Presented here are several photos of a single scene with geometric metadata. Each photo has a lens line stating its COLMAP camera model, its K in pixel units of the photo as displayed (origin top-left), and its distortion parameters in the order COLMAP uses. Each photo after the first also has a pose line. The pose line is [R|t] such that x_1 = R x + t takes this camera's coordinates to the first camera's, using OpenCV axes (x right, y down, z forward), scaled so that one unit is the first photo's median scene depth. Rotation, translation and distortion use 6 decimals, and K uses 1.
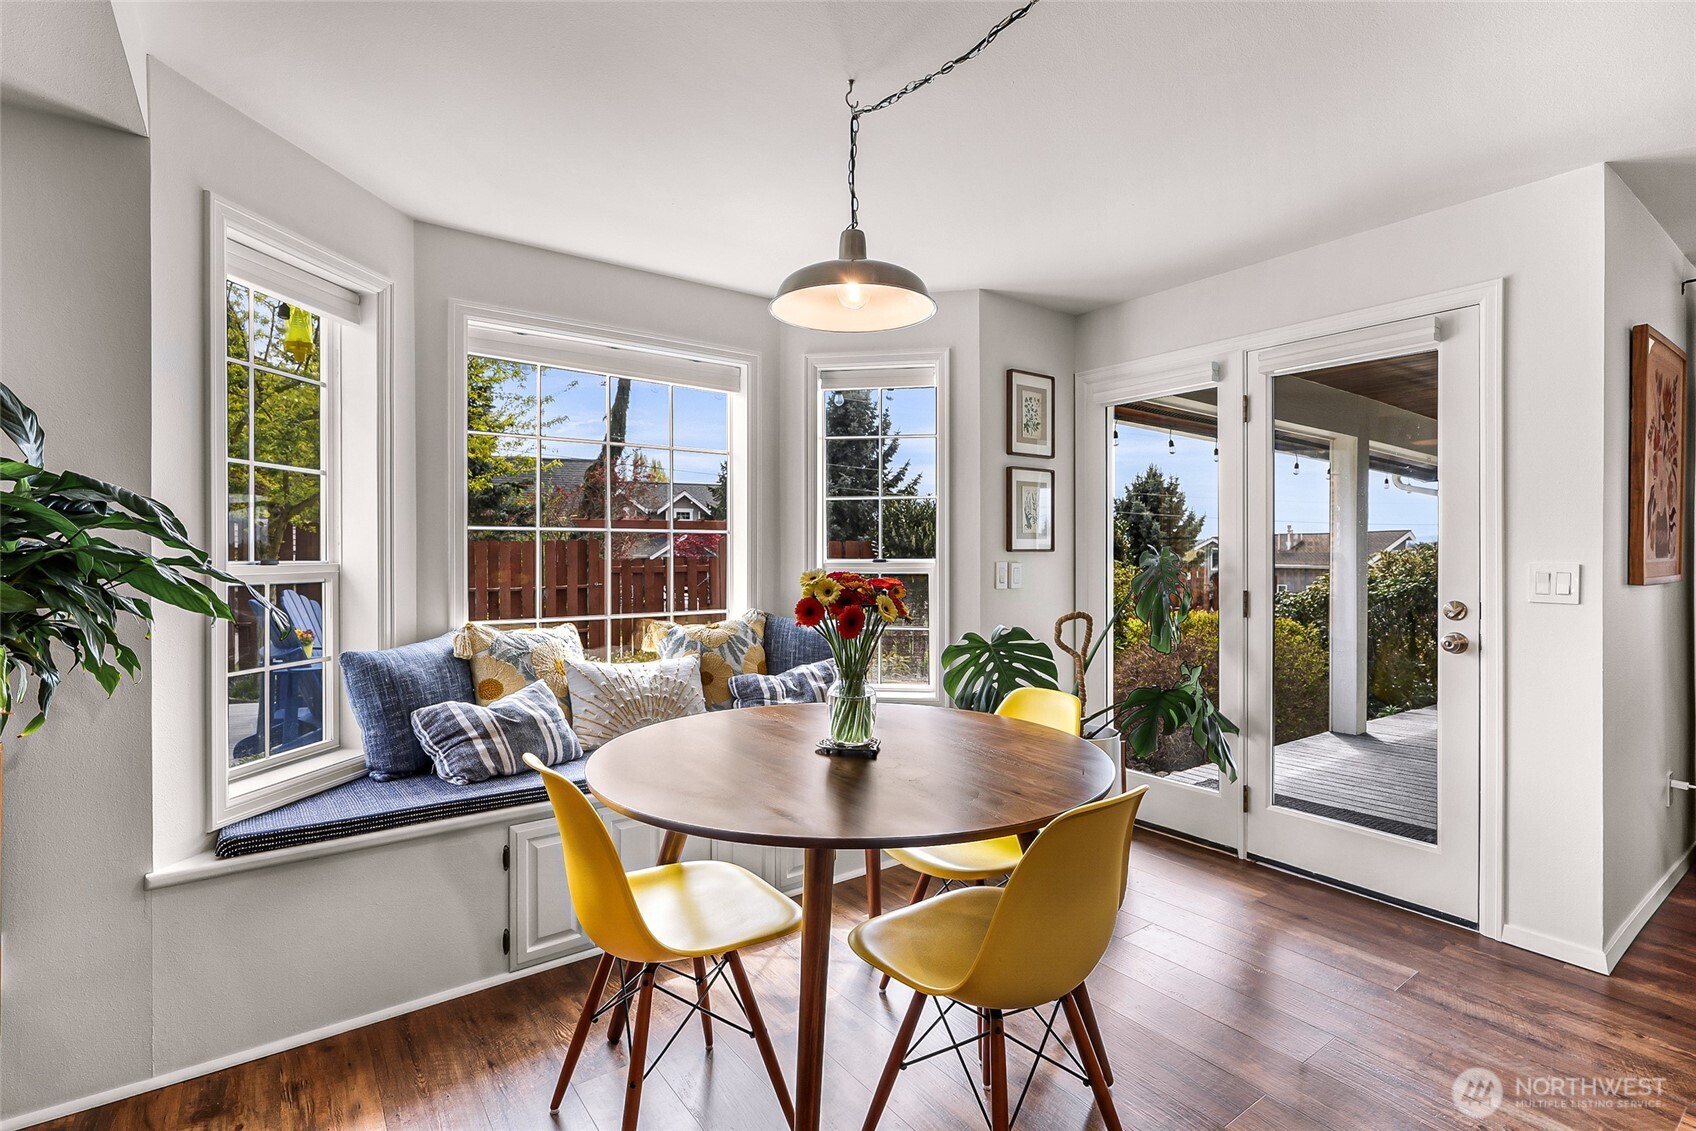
lens RADIAL K [[791.8, 0, 841.1], [0, 791.8, 563.2], [0, 0, 1]] dist [-0.010076, 0.000481]
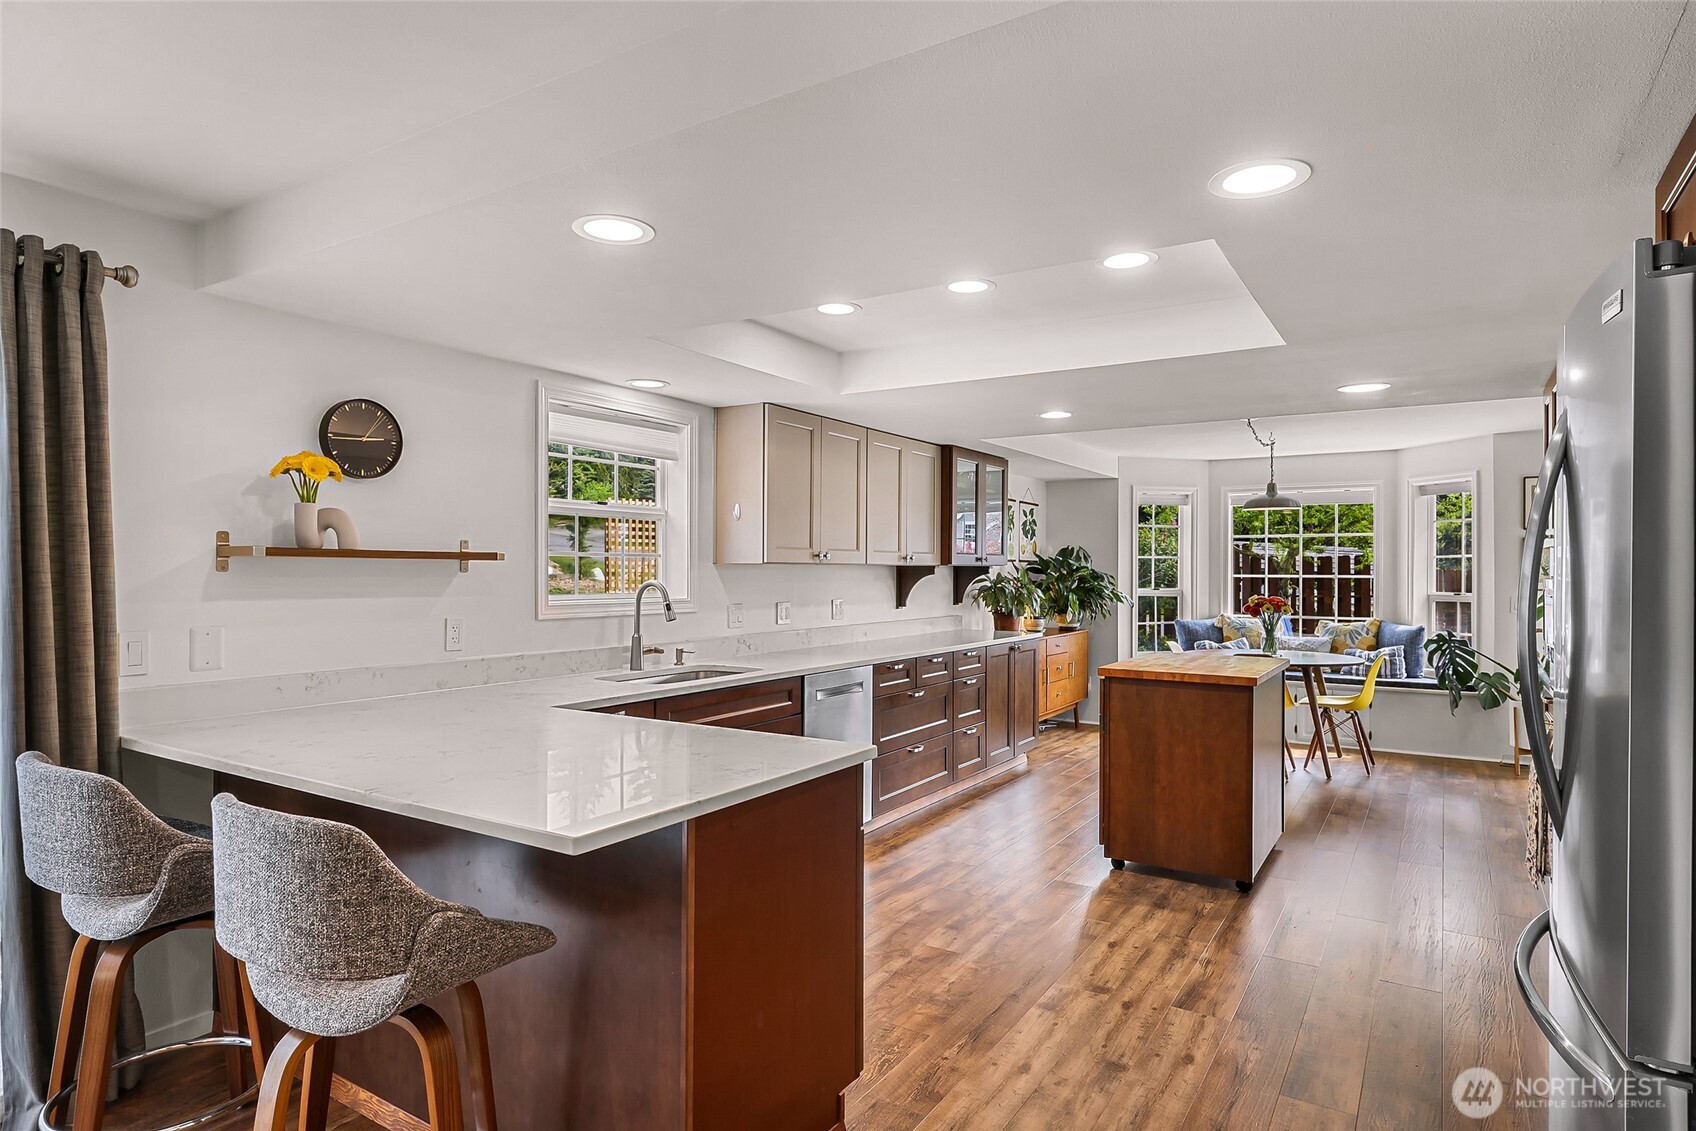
lens RADIAL K [[963.8, 0, 836.7], [0, 963.8, 568.7], [0, 0, 1]] dist [0.006857, 0.000316]
pose [[0.371213, 0.002403, -0.928545, 2.070029], [-0.014806, 0.999885, -0.003332, -0.043917], [0.928430, 0.014985, 0.371206, -1.397659]]
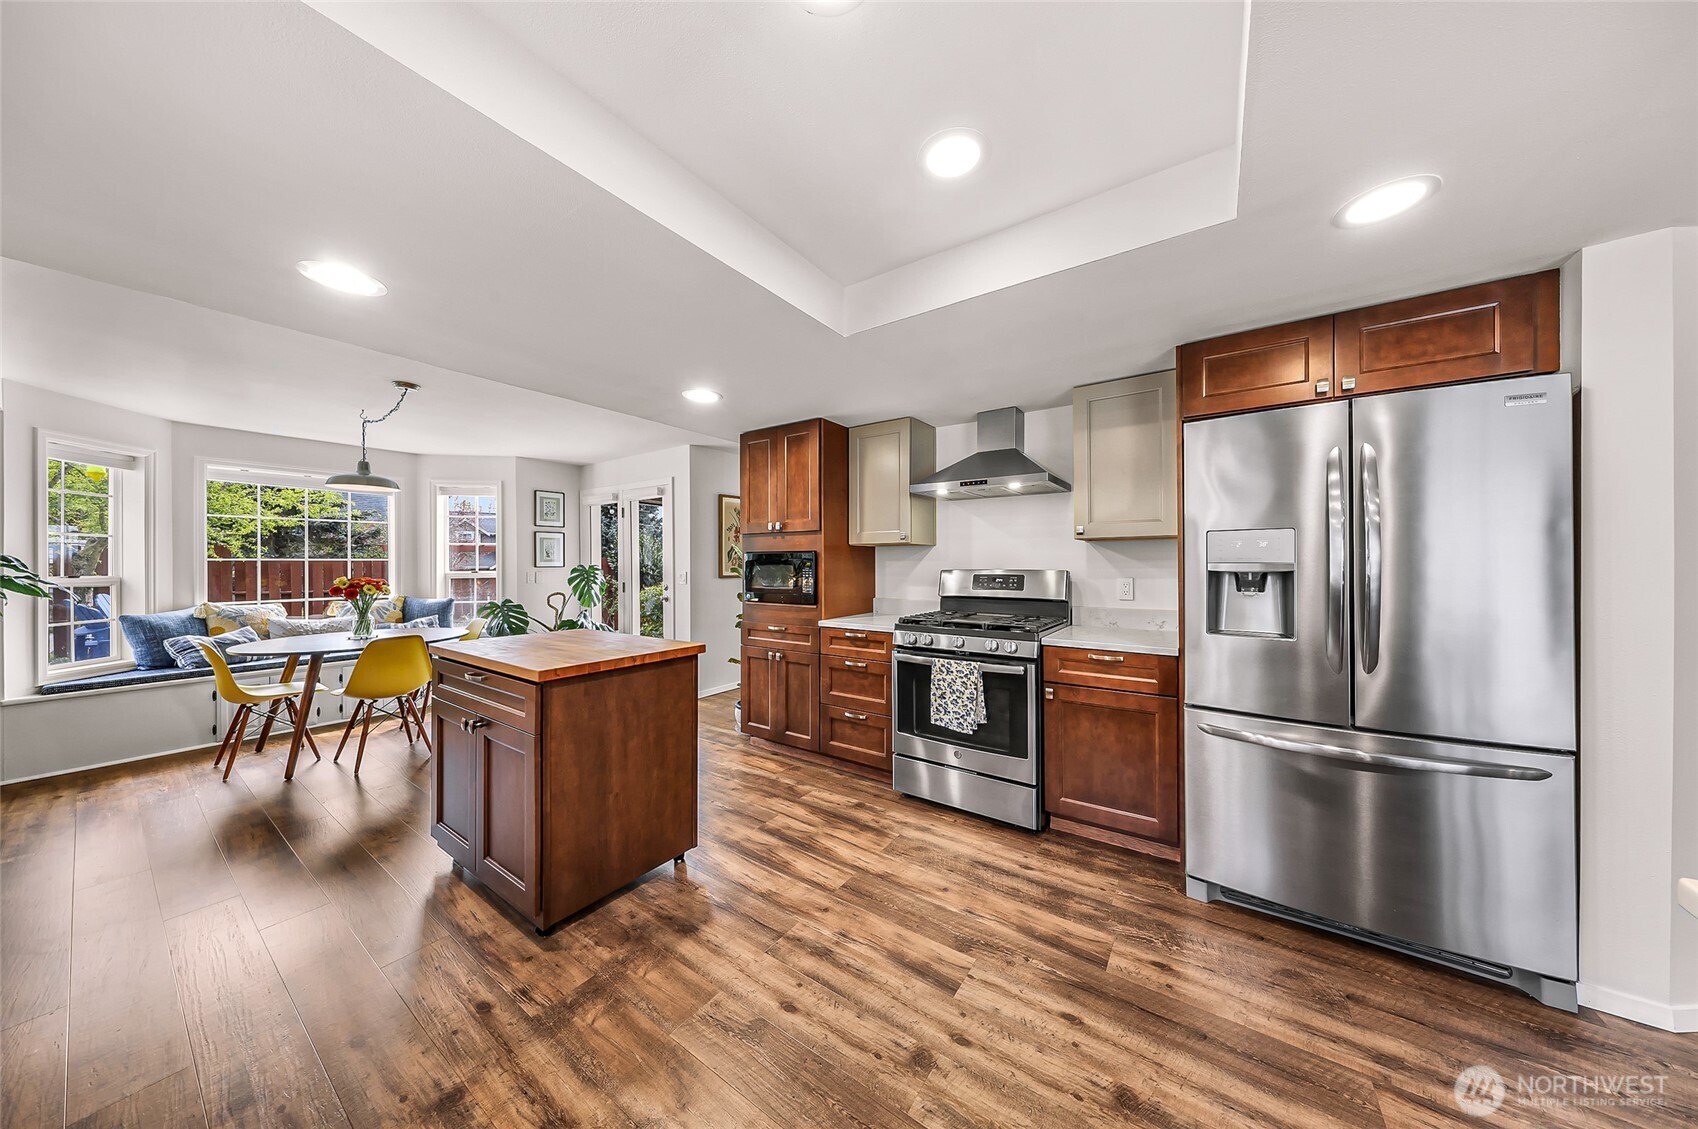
lens RADIAL K [[519.6, 0, 872.1], [0, 519.6, 564.5], [0, 0, 1]] dist [-0.003557, -0.000143]
pose [[0.935880, -0.004407, 0.352291, 0.824739], [0.007443, 0.999946, -0.007265, -0.007553], [-0.352240, 0.009421, 0.935862, -1.092869]]
